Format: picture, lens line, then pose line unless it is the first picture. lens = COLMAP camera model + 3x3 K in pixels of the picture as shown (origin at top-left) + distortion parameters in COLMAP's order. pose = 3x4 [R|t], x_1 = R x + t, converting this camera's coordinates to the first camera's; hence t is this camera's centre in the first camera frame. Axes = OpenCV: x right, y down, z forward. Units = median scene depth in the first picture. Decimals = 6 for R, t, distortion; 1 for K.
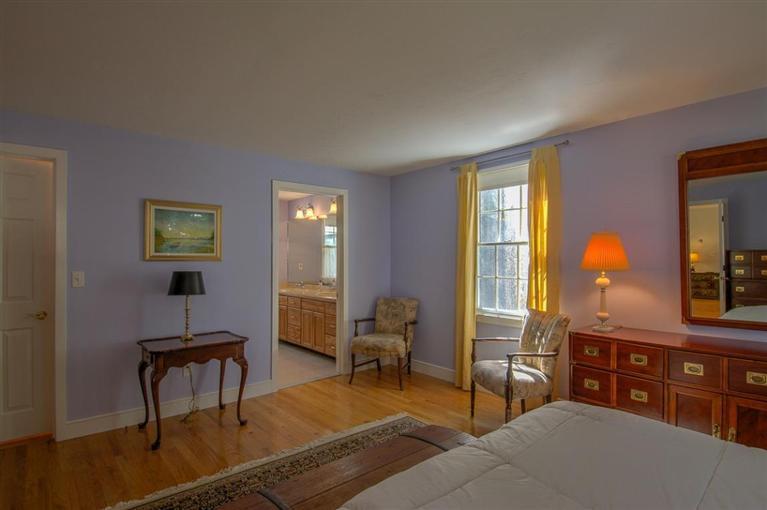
lens RADIAL K [[404.0, 0, 388.8], [0, 404.0, 256.3], [0, 0, 1]] dist [0.059947, -0.058633]
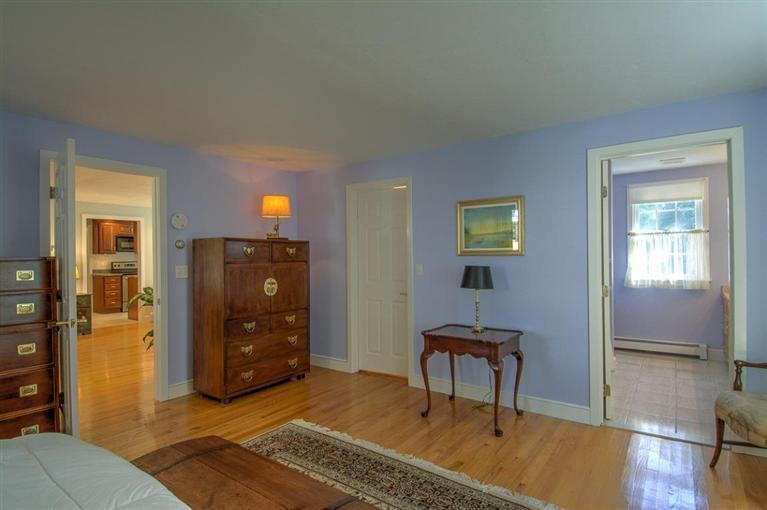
lens RADIAL K [[404.0, 0, 388.8], [0, 404.0, 256.3], [0, 0, 1]] dist [0.059947, -0.058633]
pose [[0.236940, -0.001267, -0.971523, 0.455568], [0.018860, 0.999817, 0.003296, 0.005146], [0.971341, -0.019104, 0.236921, 0.536691]]
